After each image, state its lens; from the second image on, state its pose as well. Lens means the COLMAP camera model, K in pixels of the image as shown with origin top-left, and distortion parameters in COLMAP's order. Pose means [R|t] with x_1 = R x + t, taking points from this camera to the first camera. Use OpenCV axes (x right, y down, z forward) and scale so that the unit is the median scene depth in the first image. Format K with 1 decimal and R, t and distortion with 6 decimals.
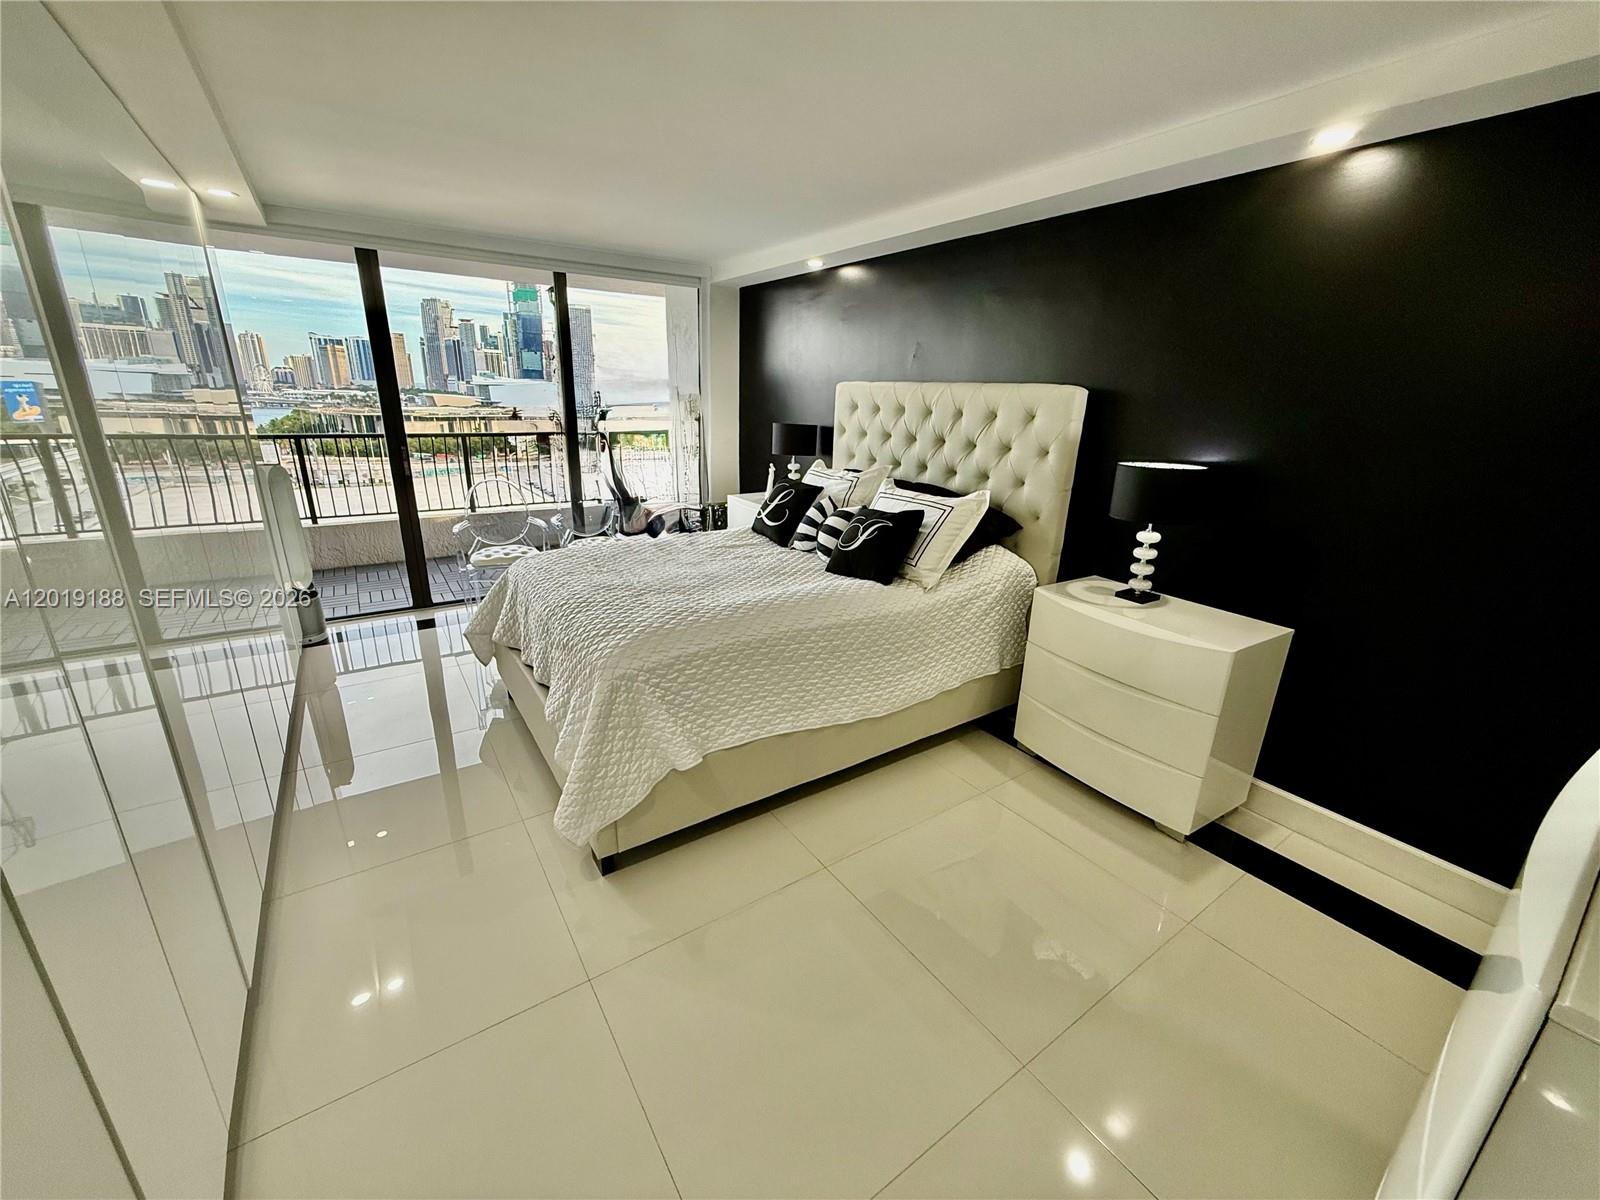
lens RADIAL K [[635.1, 0, 792.9], [0, 635.1, 603.8], [0, 0, 1]] dist [0.001182, 0.000267]
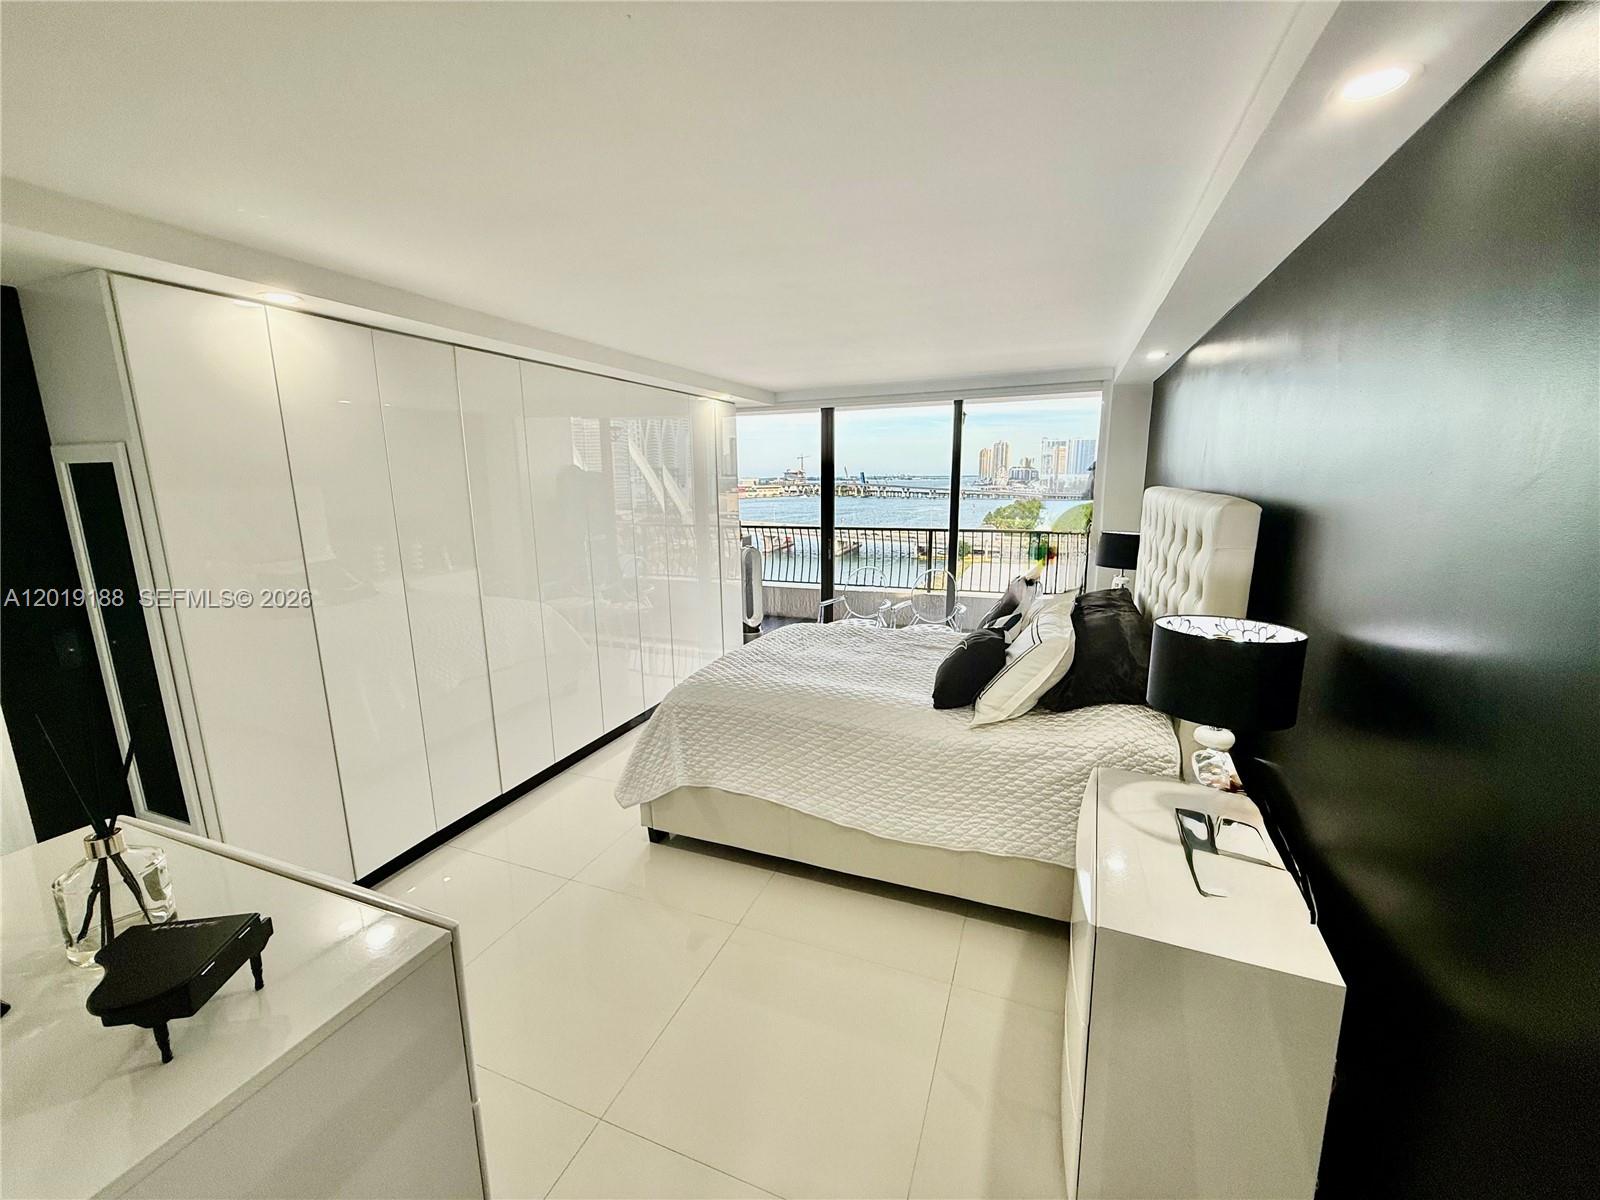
lens RADIAL K [[635.1, 0, 795.2], [0, 635.1, 605.9], [0, 0, 1]] dist [0.001182, 0.000267]
pose [[0.560769, 0.131046, -0.817536, 0.725422], [-0.235733, 0.971800, -0.005922, -0.114267], [0.793705, 0.196041, 0.575847, 0.246587]]
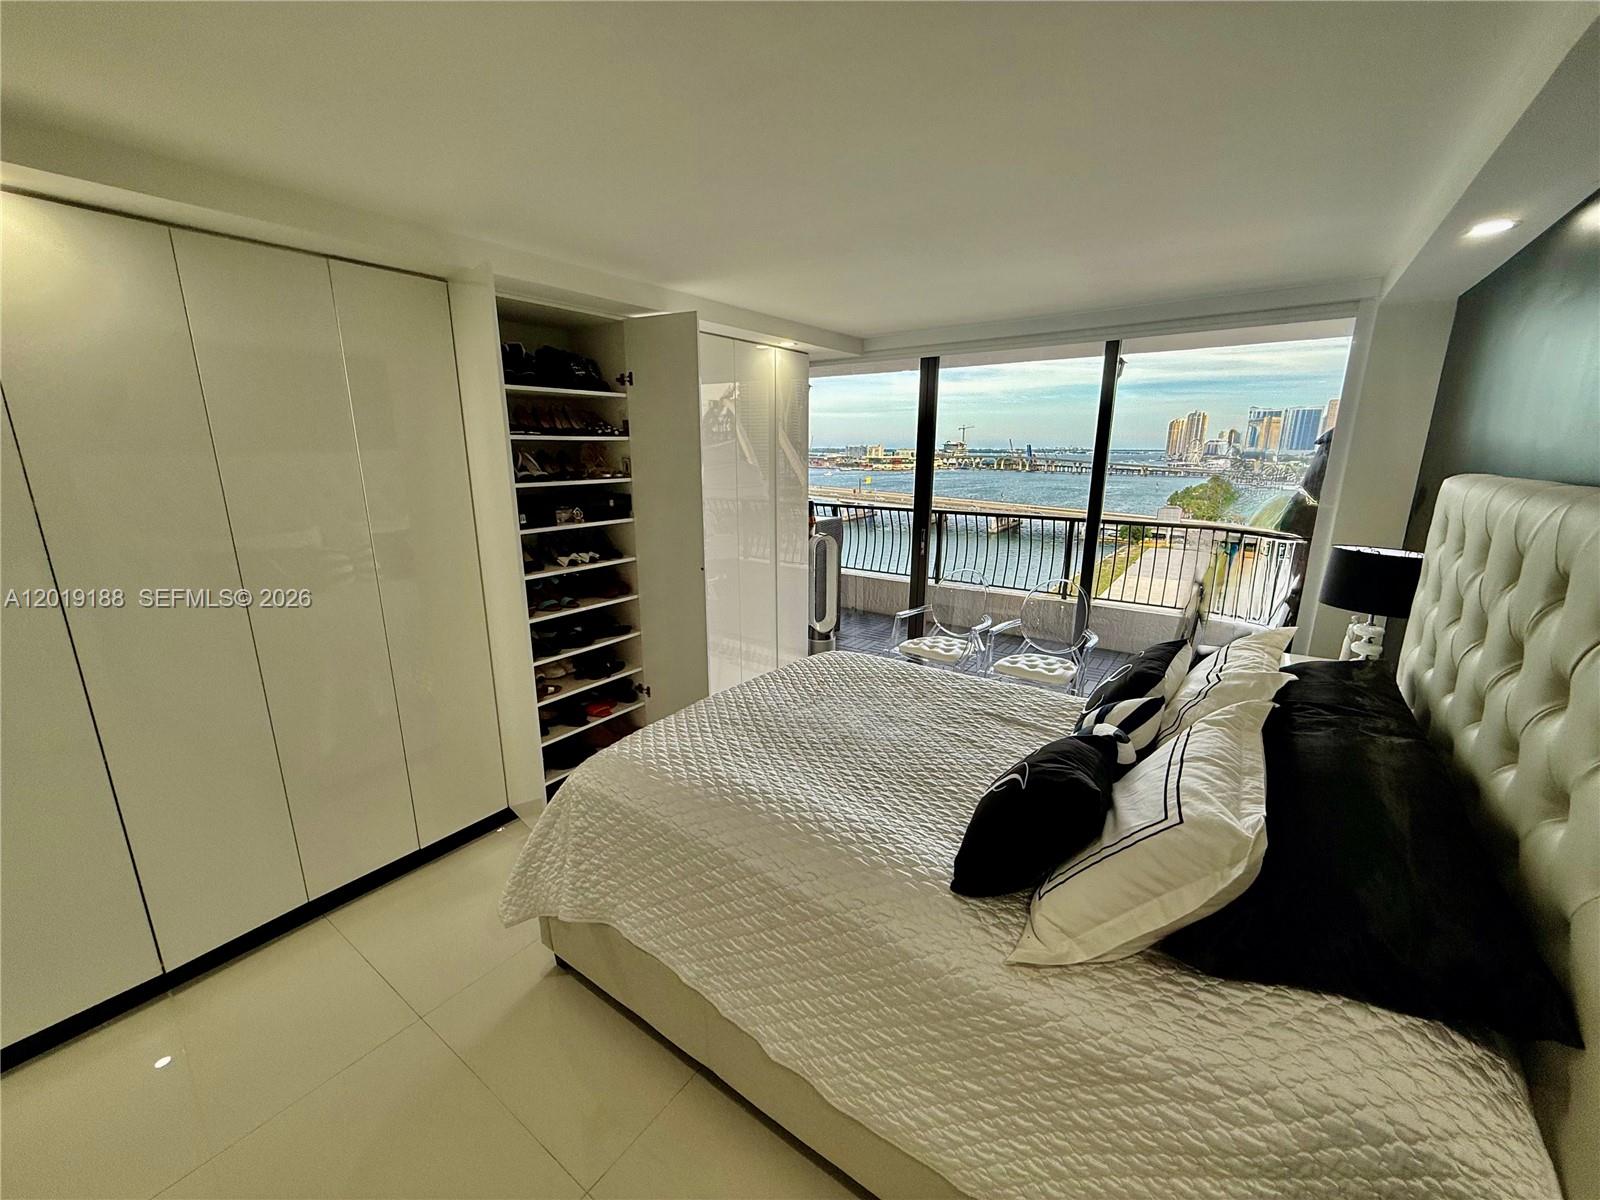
lens RADIAL K [[635.1, 0, 795.1], [0, 635.1, 604.1], [0, 0, 1]] dist [0.001182, 0.000267]
pose [[0.348407, 0.196530, -0.916509, 0.479553], [-0.288666, 0.952748, 0.094566, -0.238279], [0.891787, 0.231617, 0.388676, 0.600165]]
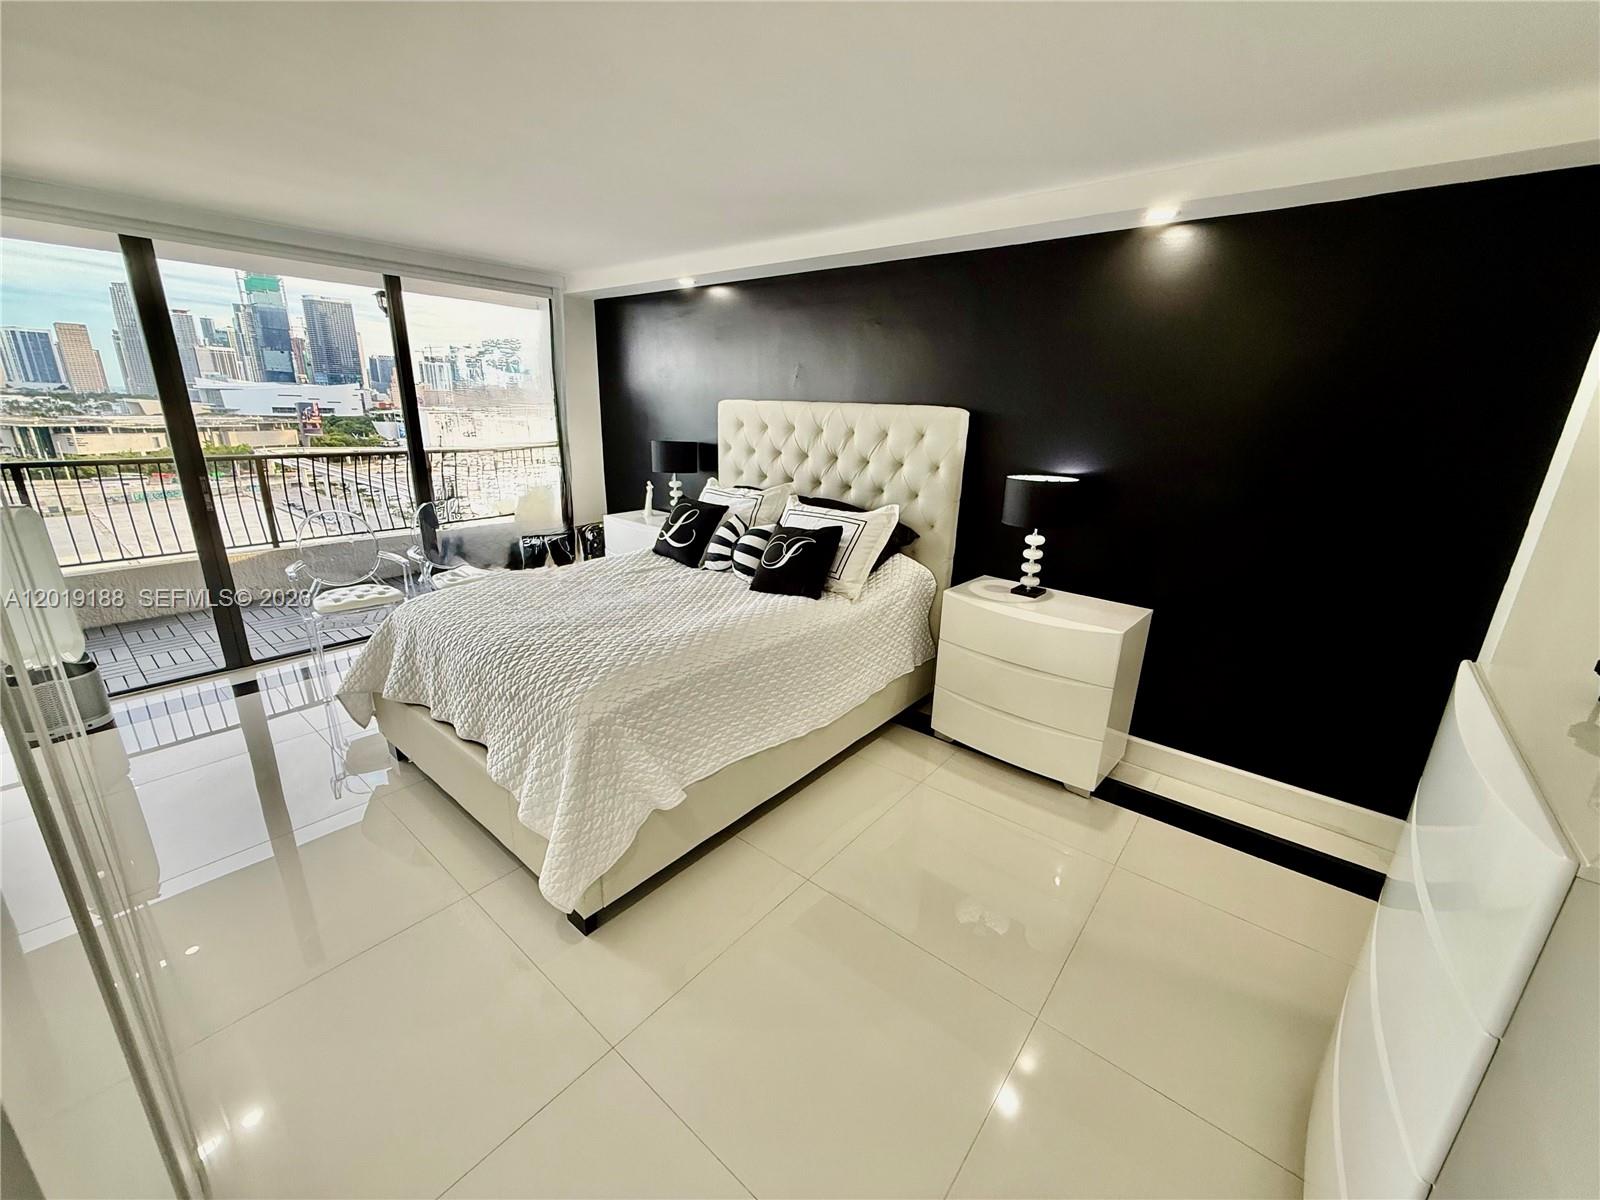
lens RADIAL K [[635.1, 0, 791.9], [0, 635.1, 603.3], [0, 0, 1]] dist [0.001182, 0.000267]
pose [[0.960738, -0.083458, 0.264607, -0.158391], [0.086172, 0.996279, 0.001356, -0.026419], [-0.263736, 0.021499, 0.964355, 0.004093]]
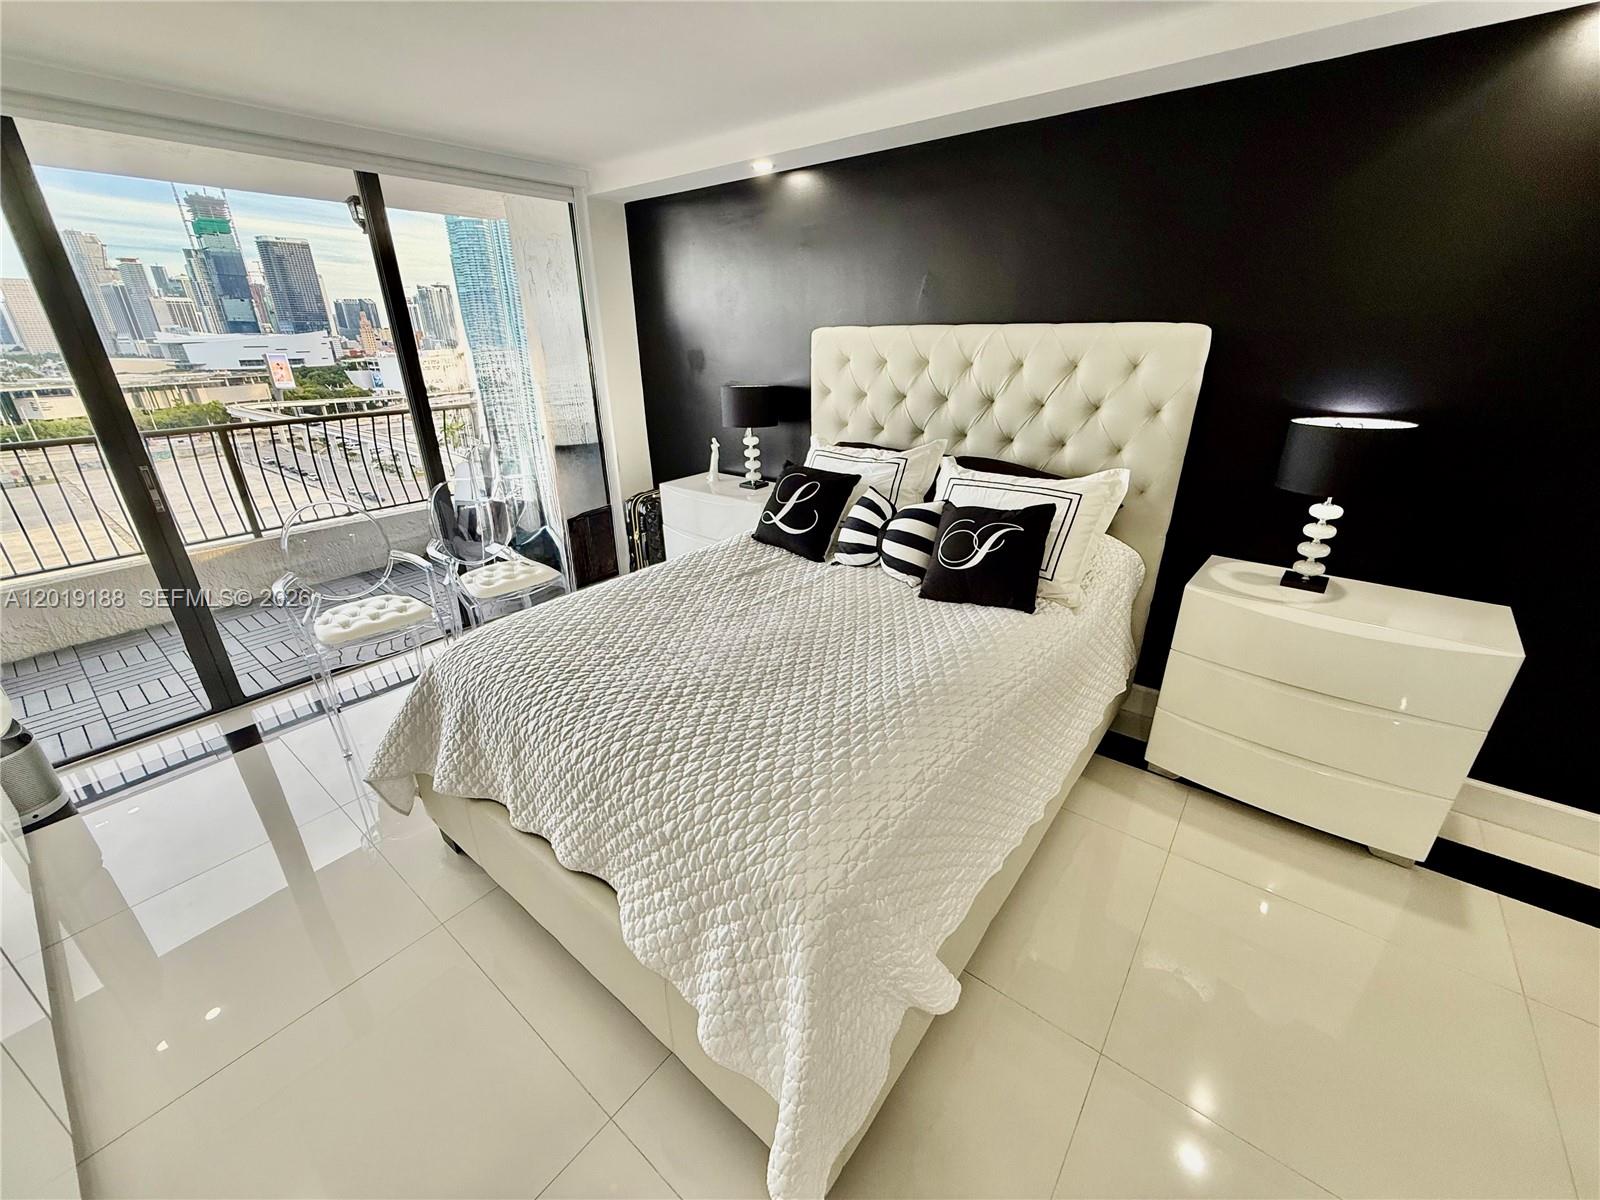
lens RADIAL K [[635.1, 0, 793.6], [0, 635.1, 602.5], [0, 0, 1]] dist [0.001182, 0.000267]
pose [[0.953724, -0.153405, 0.258609, -0.284674], [0.131698, 0.986296, 0.099373, -0.141254], [-0.270309, -0.060716, 0.960857, 0.343531]]
